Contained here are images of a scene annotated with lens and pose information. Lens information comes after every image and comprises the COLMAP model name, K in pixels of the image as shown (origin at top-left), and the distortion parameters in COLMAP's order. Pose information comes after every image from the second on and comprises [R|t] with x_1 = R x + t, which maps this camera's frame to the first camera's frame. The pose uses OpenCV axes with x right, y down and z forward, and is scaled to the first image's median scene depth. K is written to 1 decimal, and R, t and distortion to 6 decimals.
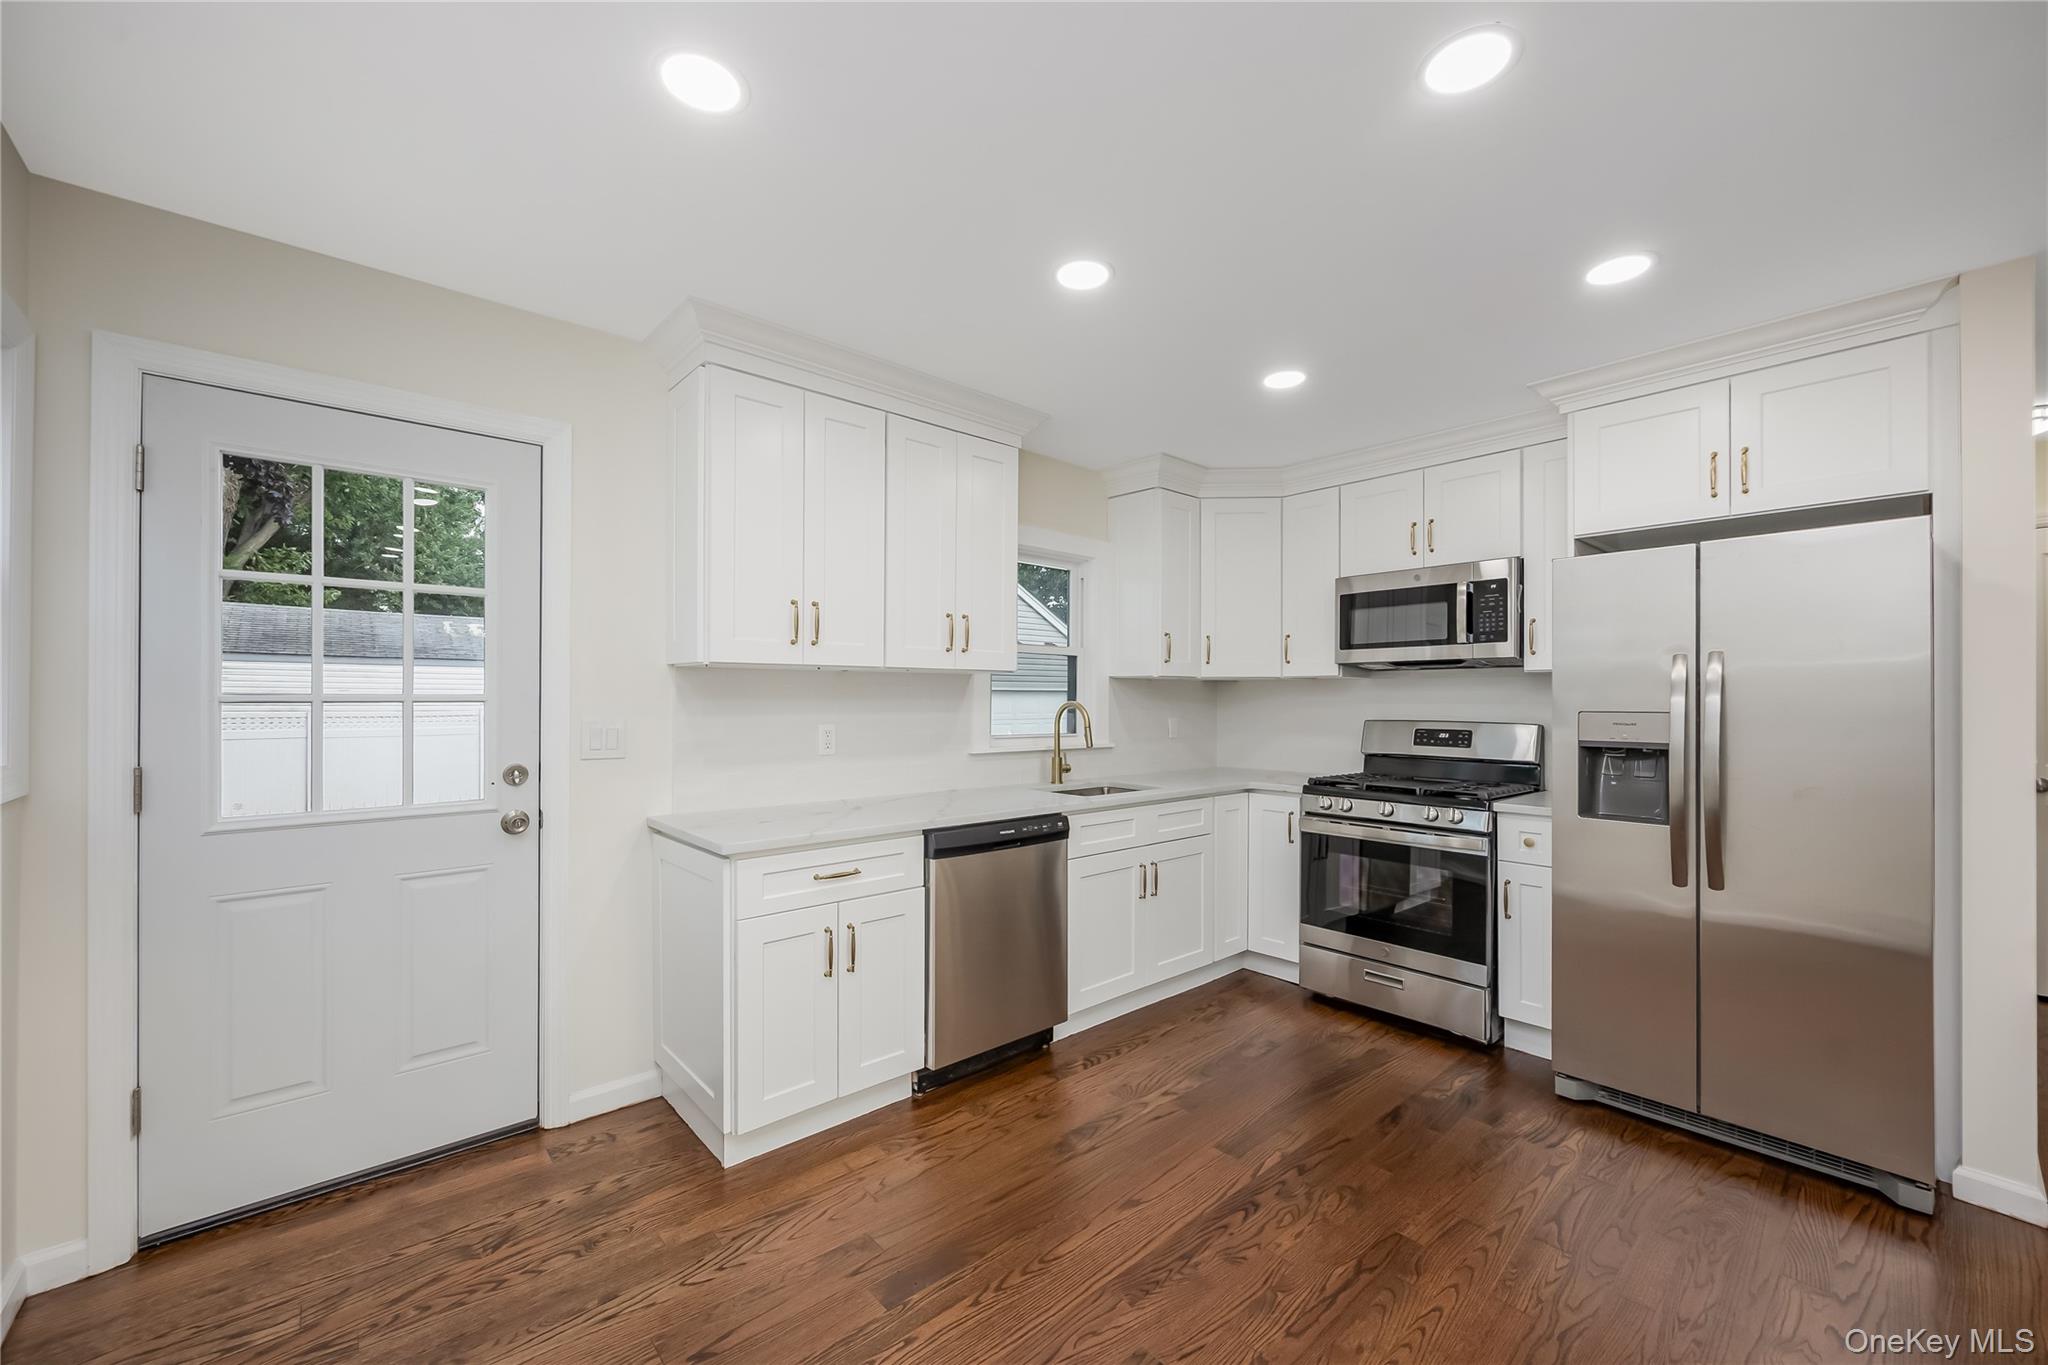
lens RADIAL K [[807.6, 0, 1032.1], [0, 807.6, 690.4], [0, 0, 1]] dist [-0.000690, -0.001186]
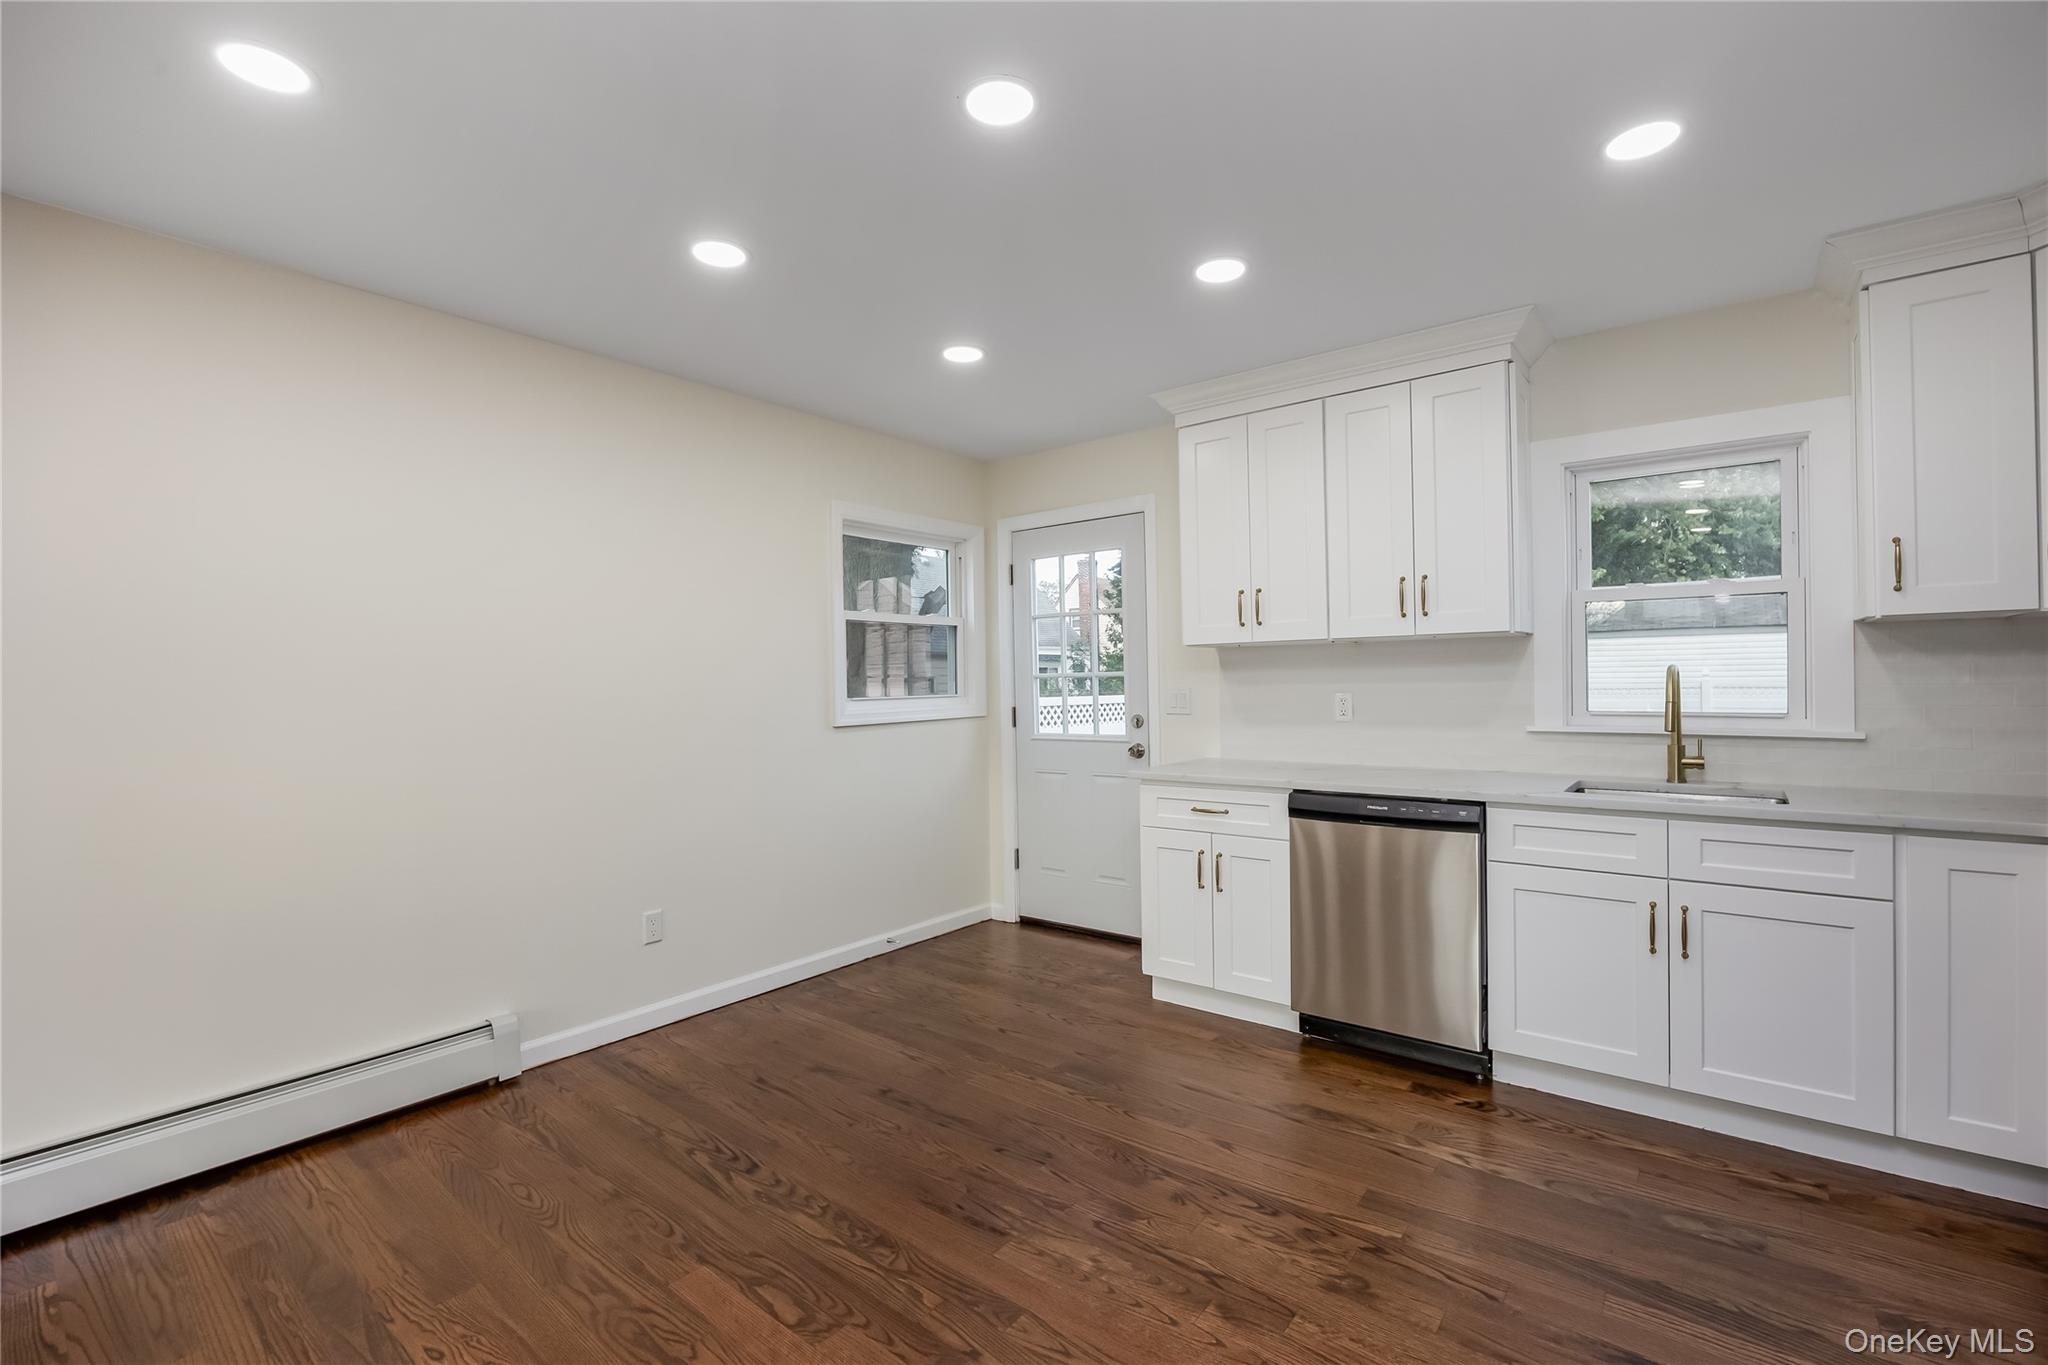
lens RADIAL K [[892.3, 0, 1030.0], [0, 892.3, 673.6], [0, 0, 1]] dist [-0.016538, 0.000623]
pose [[0.162884, -0.013413, -0.986554, 0.988104], [0.026318, 0.999611, -0.009245, 0.018440], [0.986294, -0.024458, 0.163173, 0.458577]]
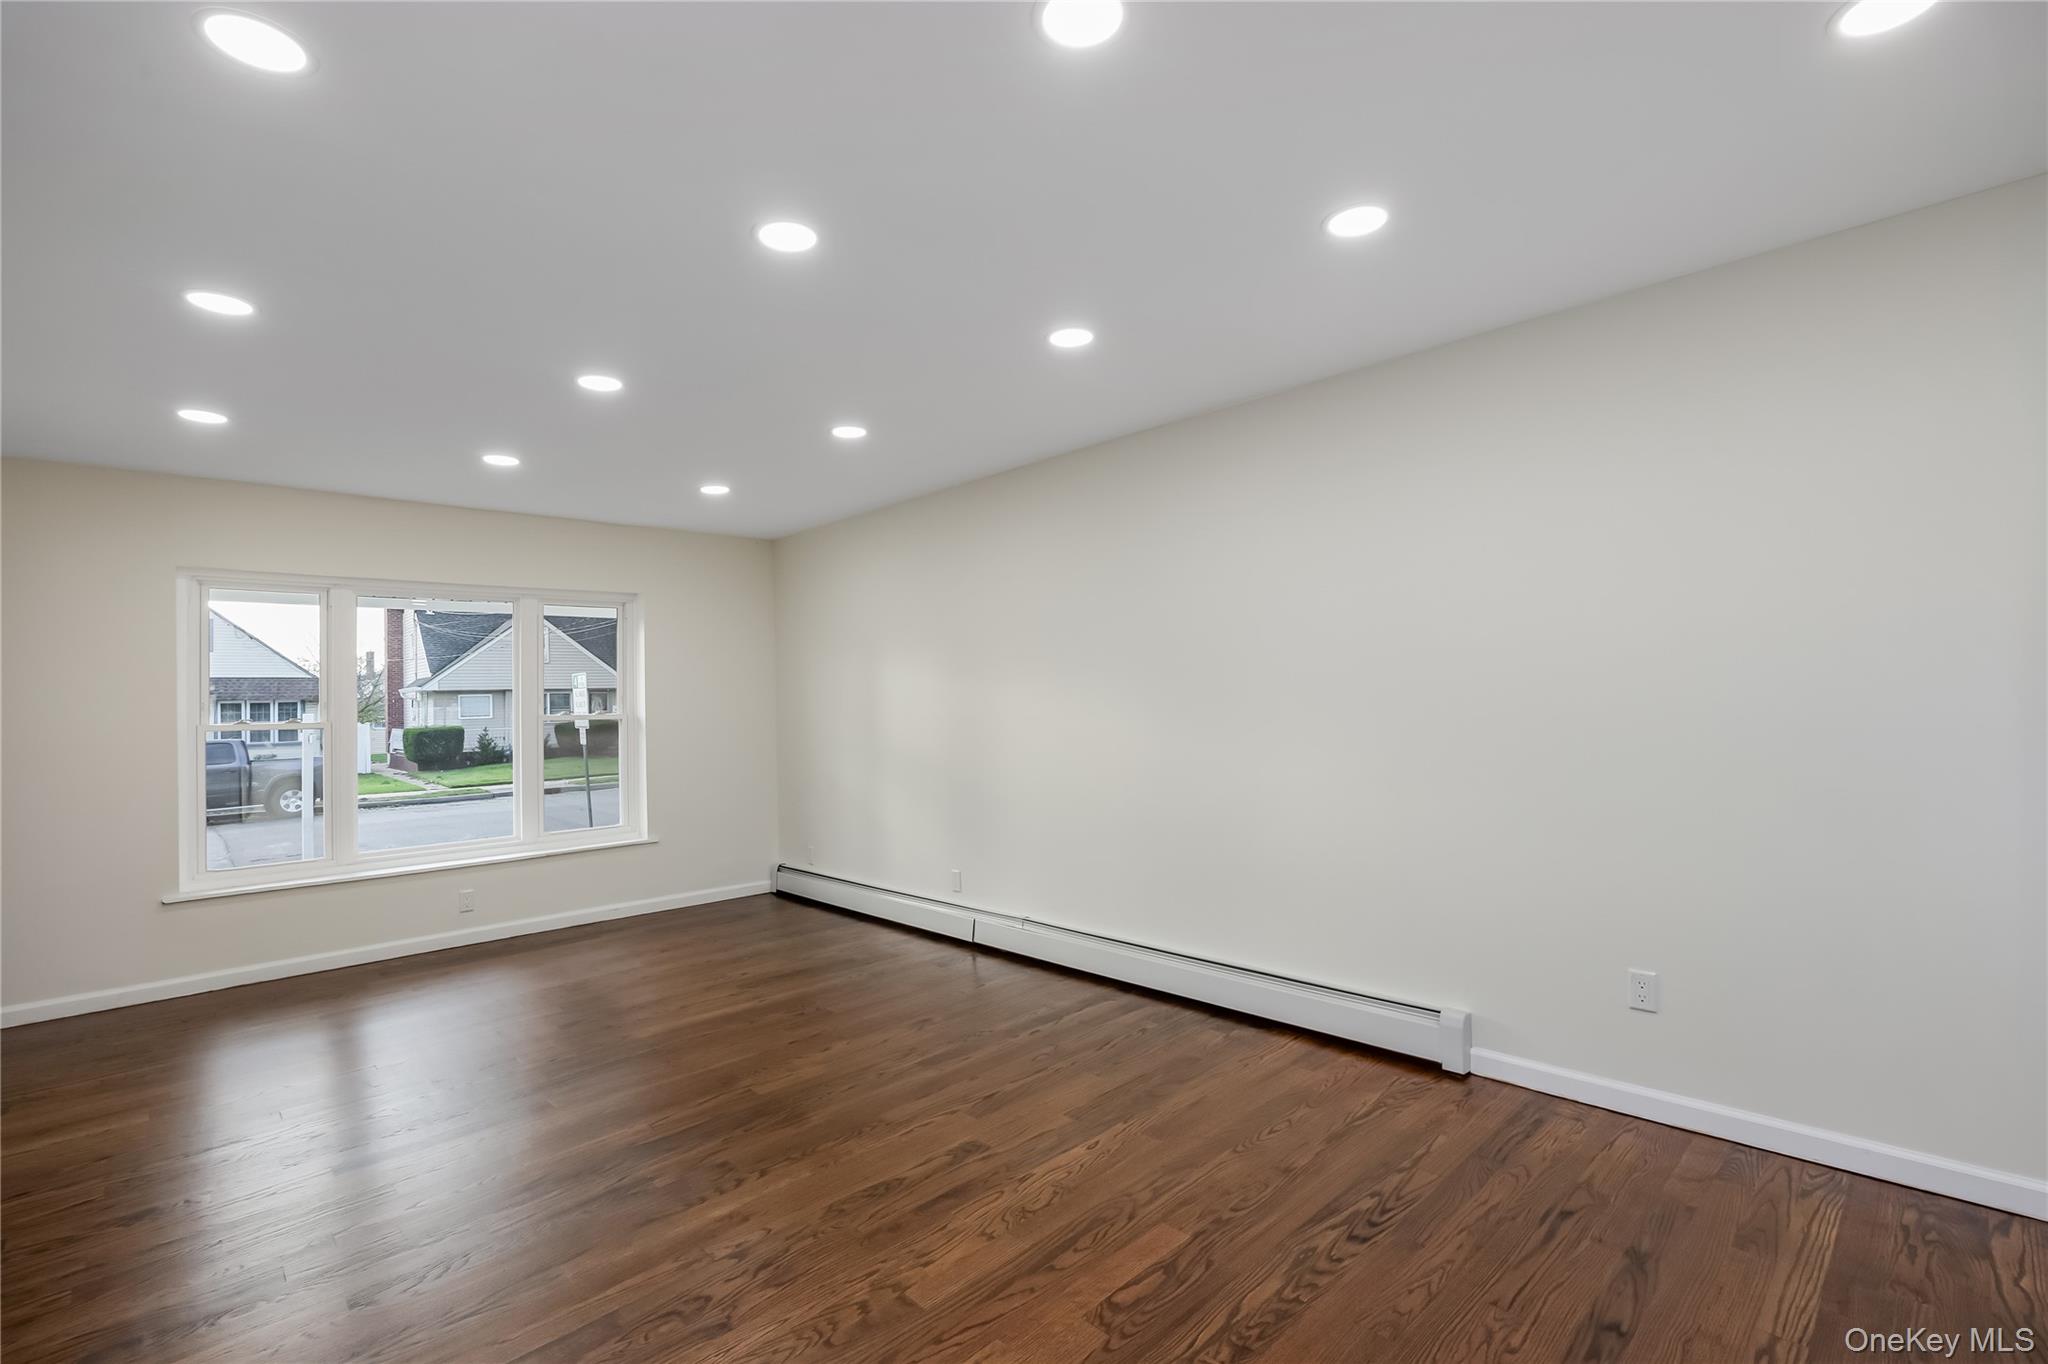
lens RADIAL K [[892.3, 0, 1020.3], [0, 892.3, 663.1], [0, 0, 1]] dist [-0.016538, 0.000623]
pose [[-0.999013, 0.020842, -0.039218, 0.378588], [0.022892, 0.998355, -0.052568, 0.018452], [0.038057, -0.053414, -0.997847, 1.127687]]
